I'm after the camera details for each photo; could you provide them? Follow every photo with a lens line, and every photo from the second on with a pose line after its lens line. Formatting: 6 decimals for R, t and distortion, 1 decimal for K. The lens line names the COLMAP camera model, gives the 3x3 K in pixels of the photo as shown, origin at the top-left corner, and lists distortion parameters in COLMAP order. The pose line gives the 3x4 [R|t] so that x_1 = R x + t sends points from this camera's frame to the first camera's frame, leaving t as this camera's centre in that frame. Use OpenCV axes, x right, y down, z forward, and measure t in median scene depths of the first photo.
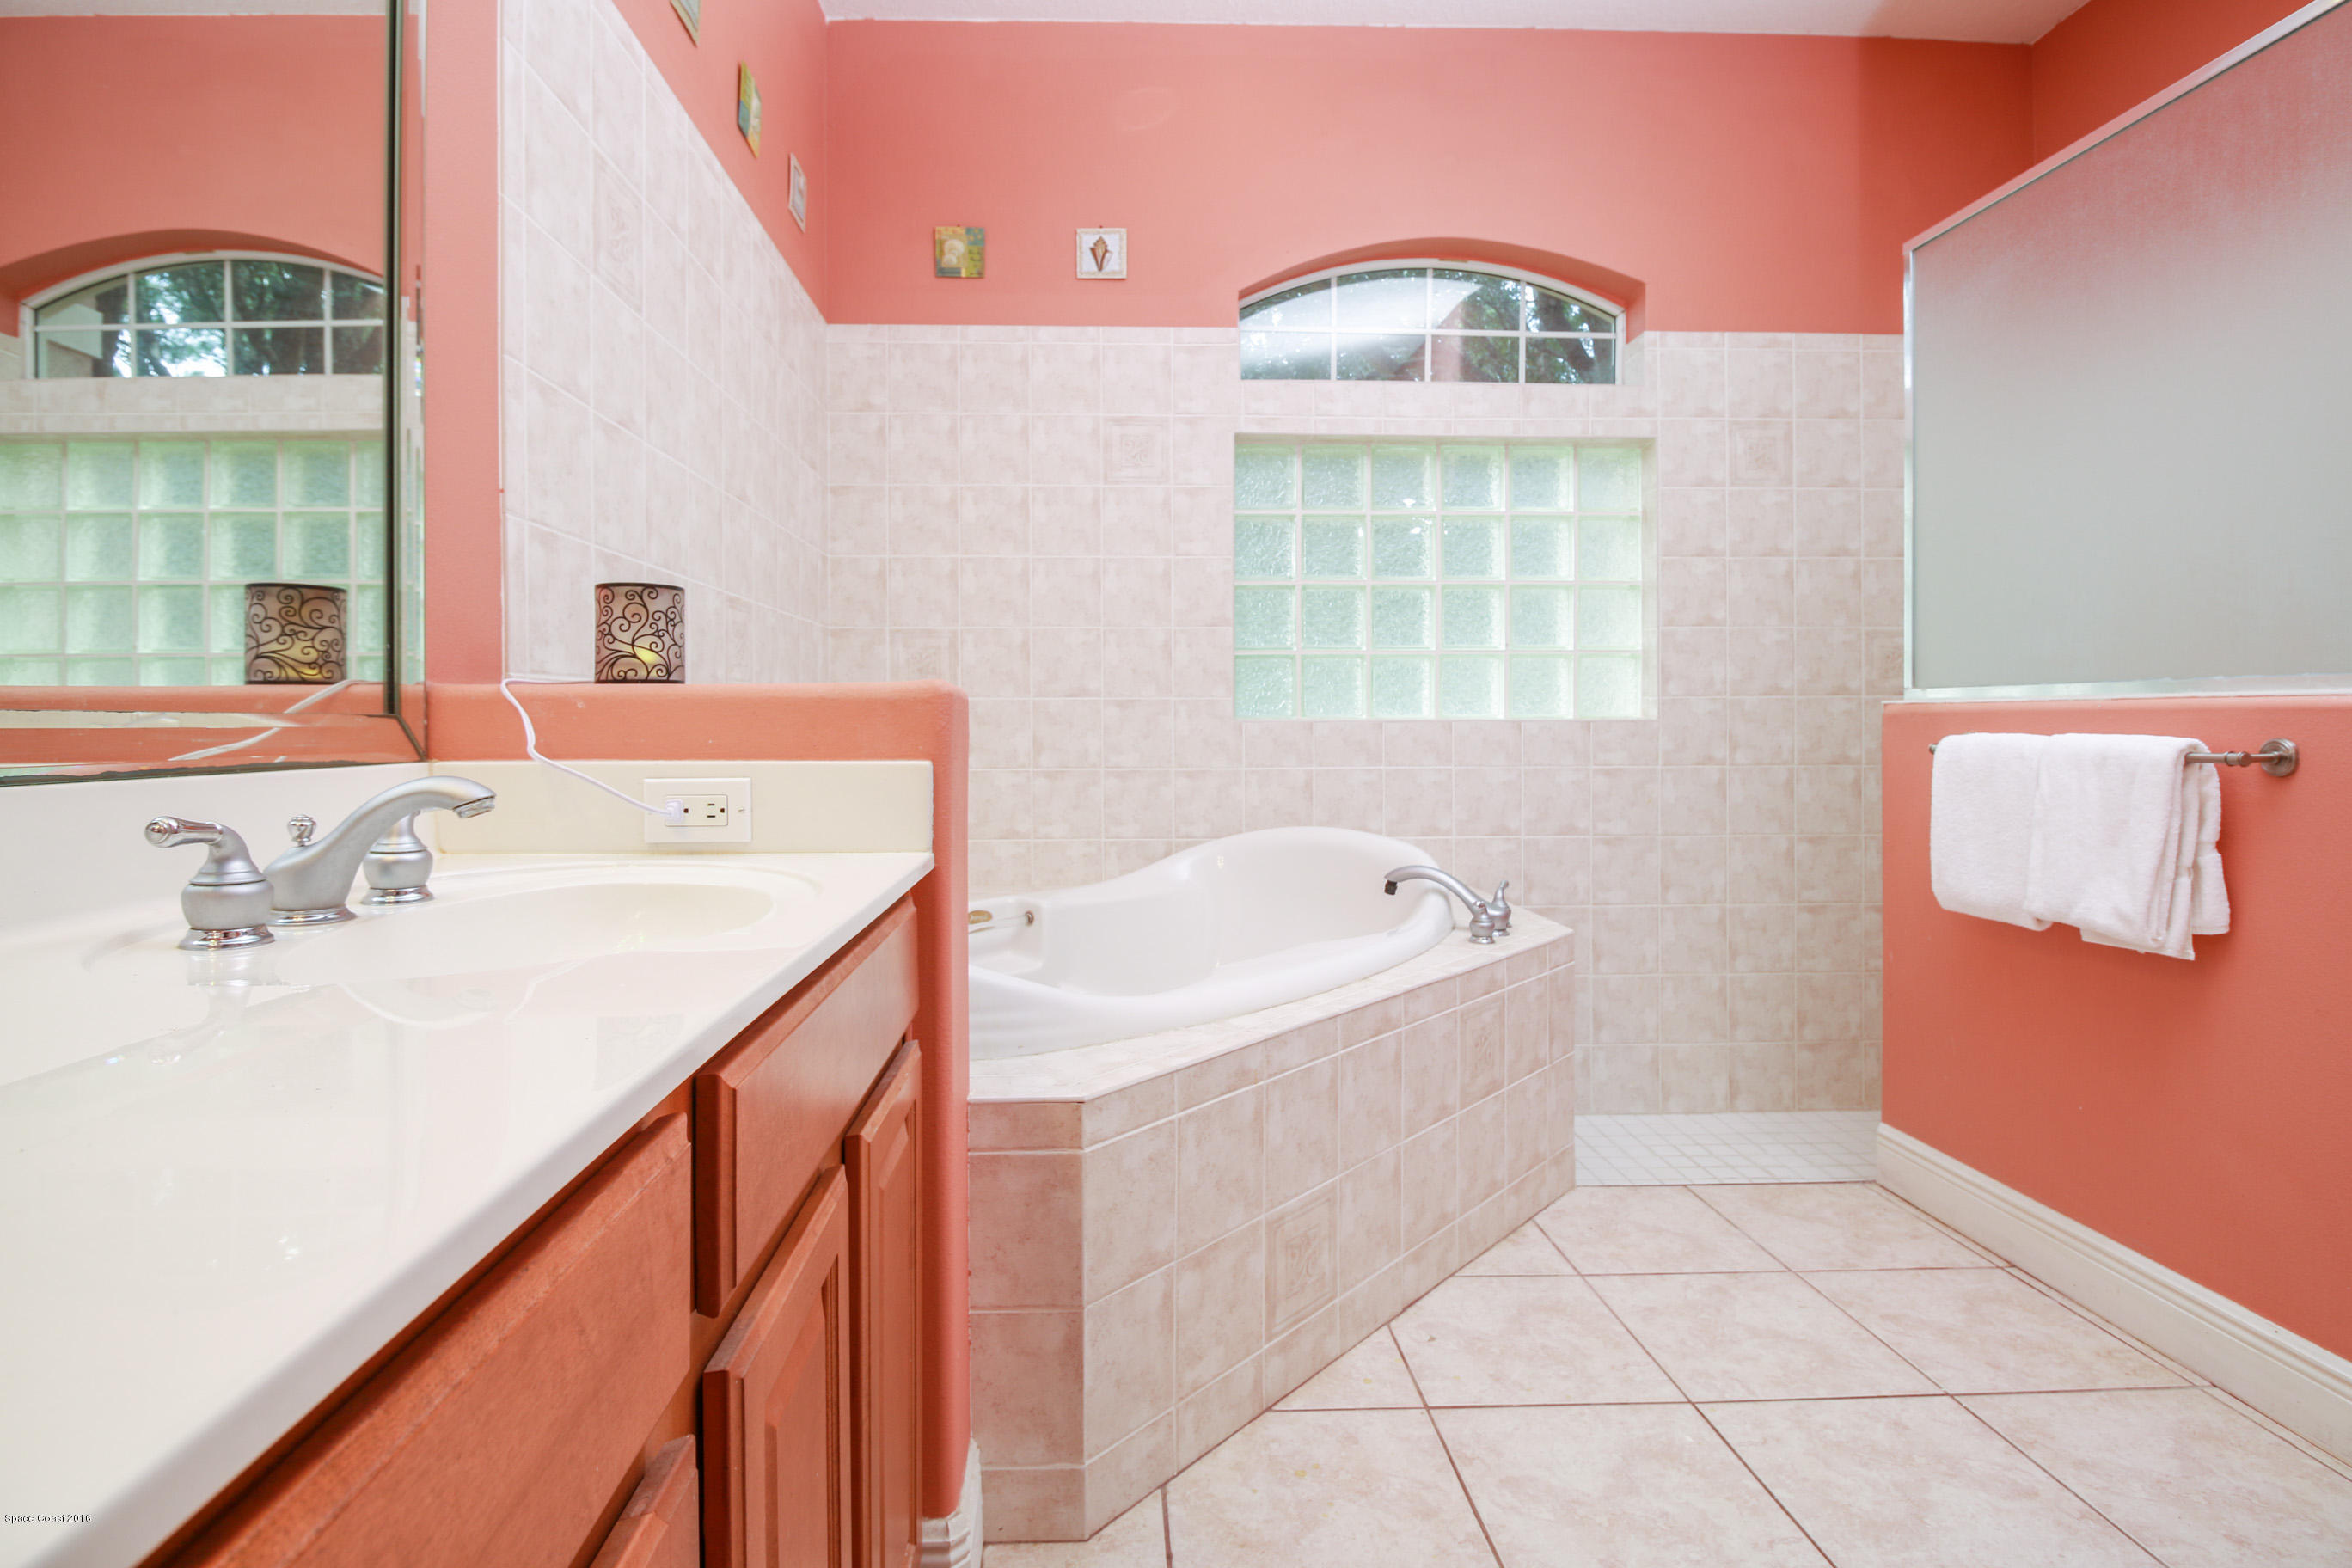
lens RADIAL K [[1397.6, 0, 1183.6], [0, 1397.6, 711.5], [0, 0, 1]] dist [0.001678, -0.027758]
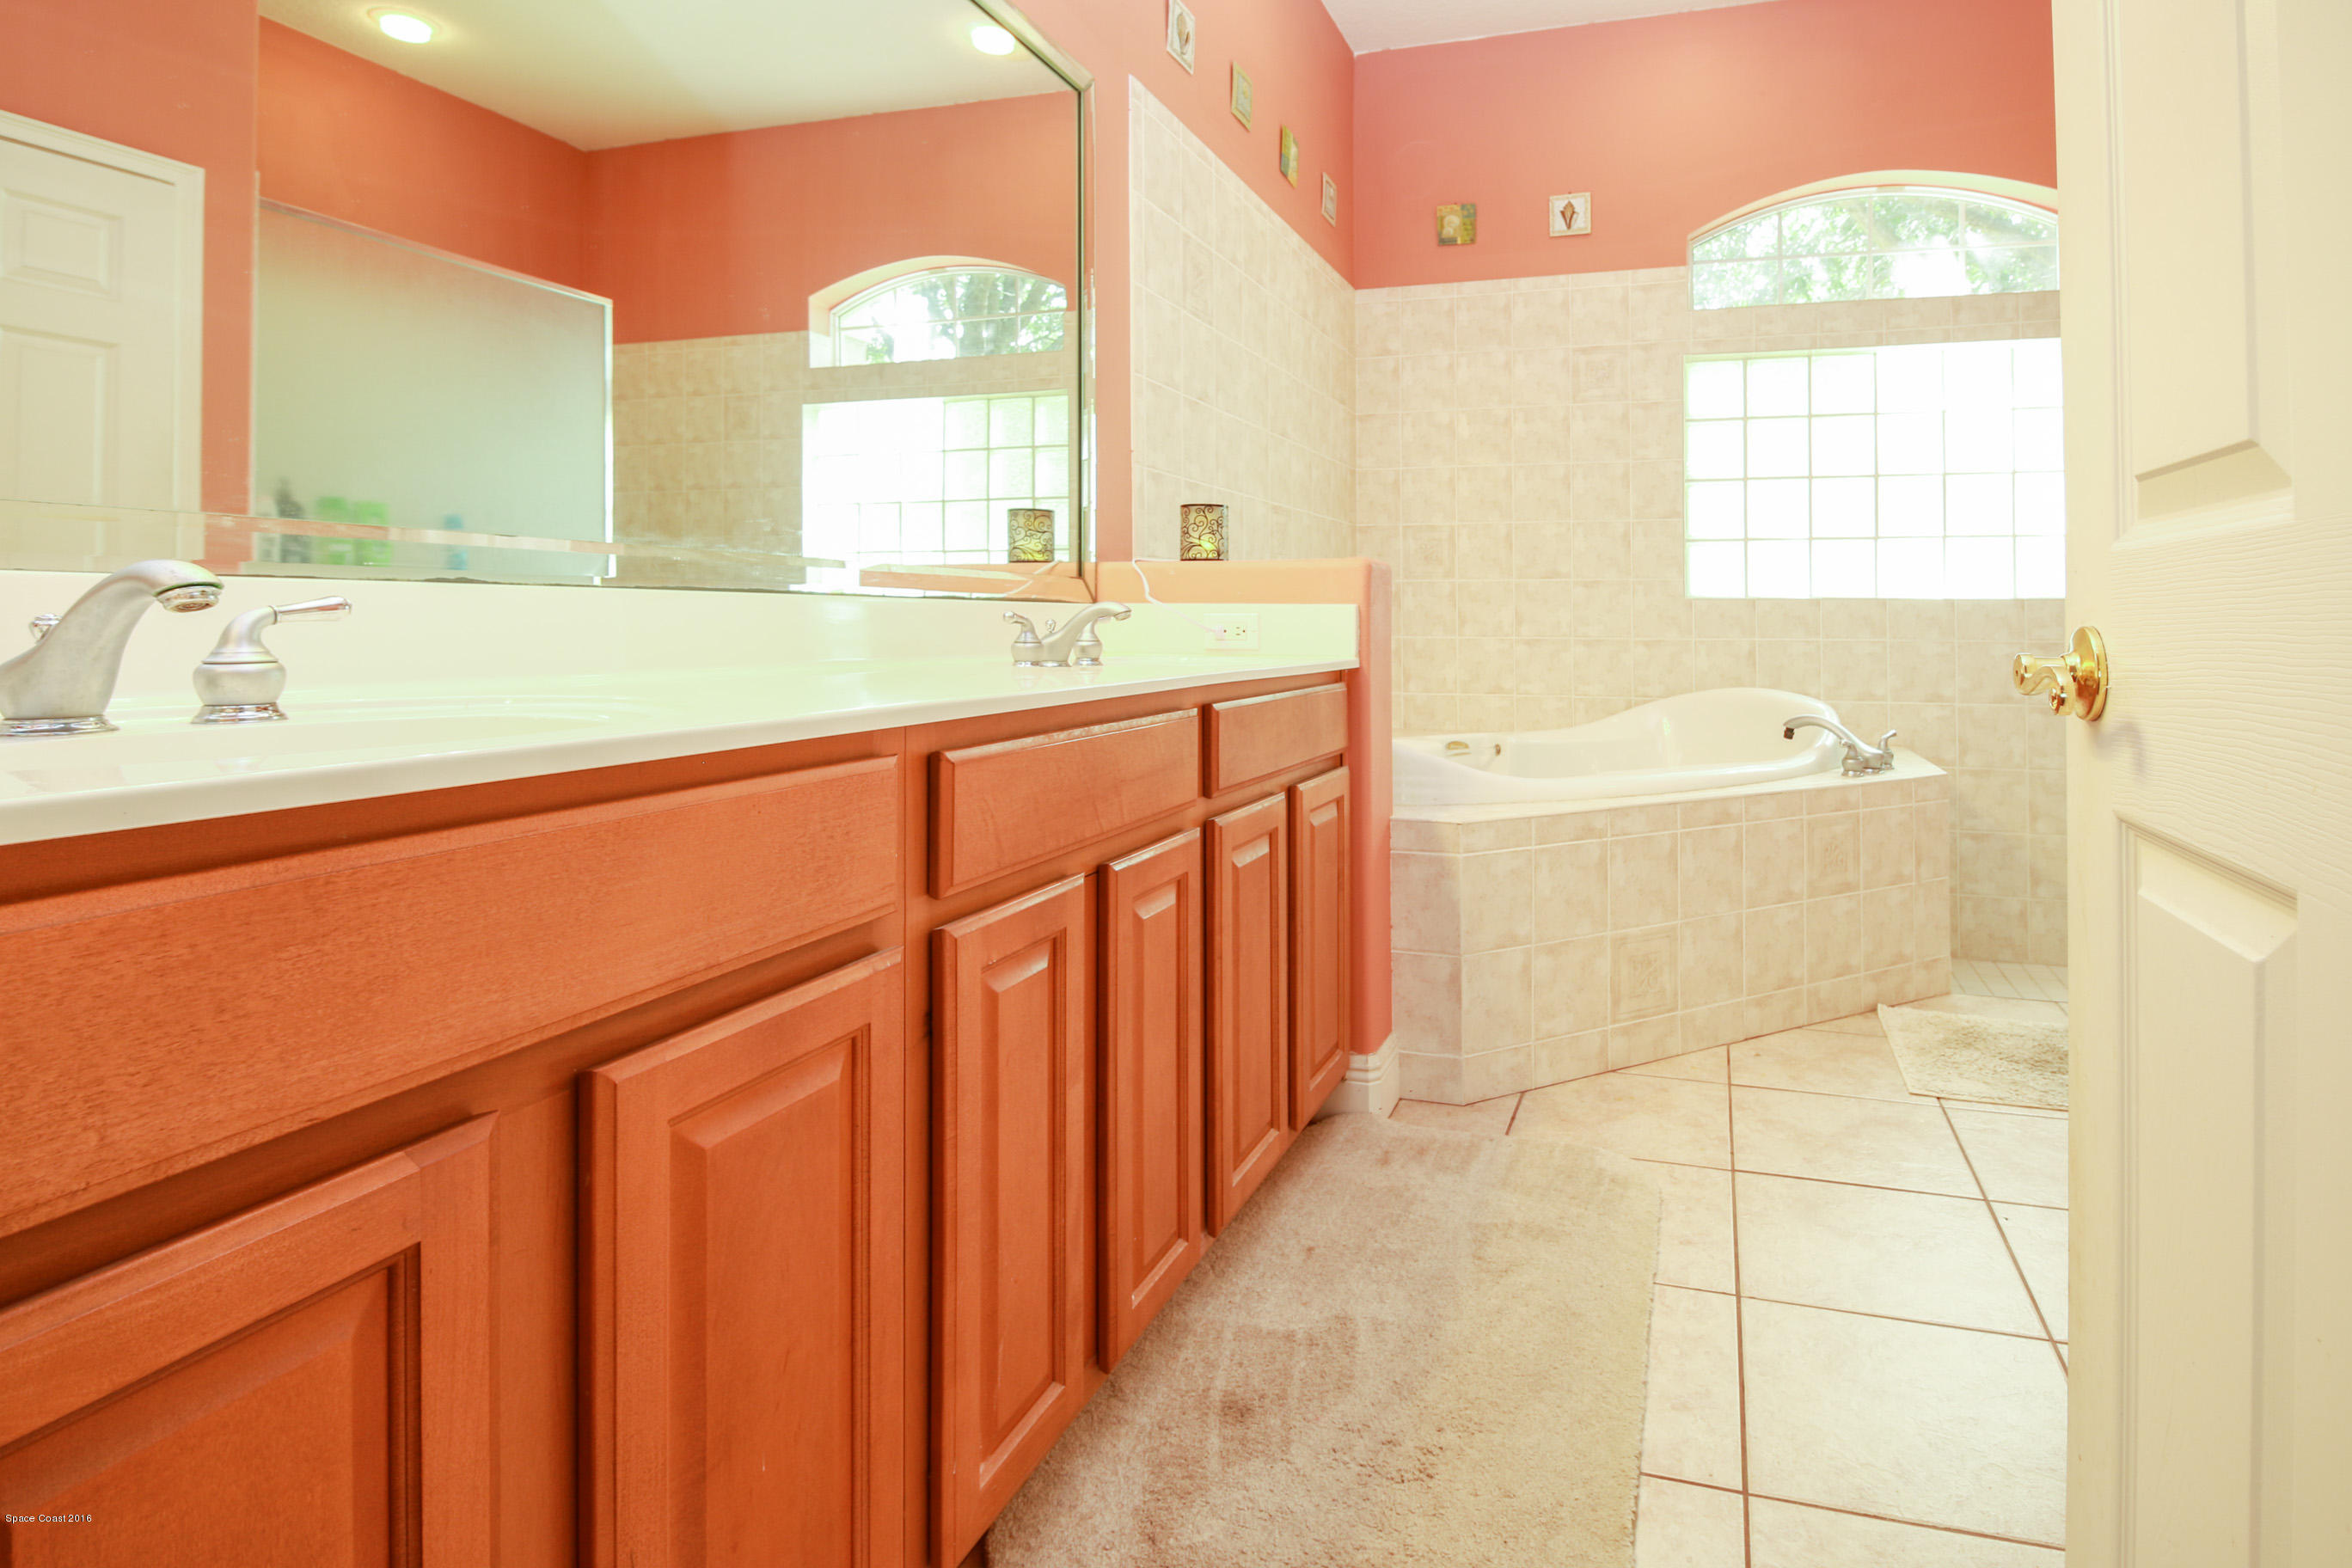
lens RADIAL K [[1397.6, 0, 1183.6], [0, 1397.6, 711.5], [0, 0, 1]] dist [0.001678, -0.027758]
pose [[0.916389, 0.034835, -0.398770, 0.172253], [-0.004981, 0.997121, 0.075659, 0.020881], [0.400258, -0.067347, 0.913924, -0.367044]]
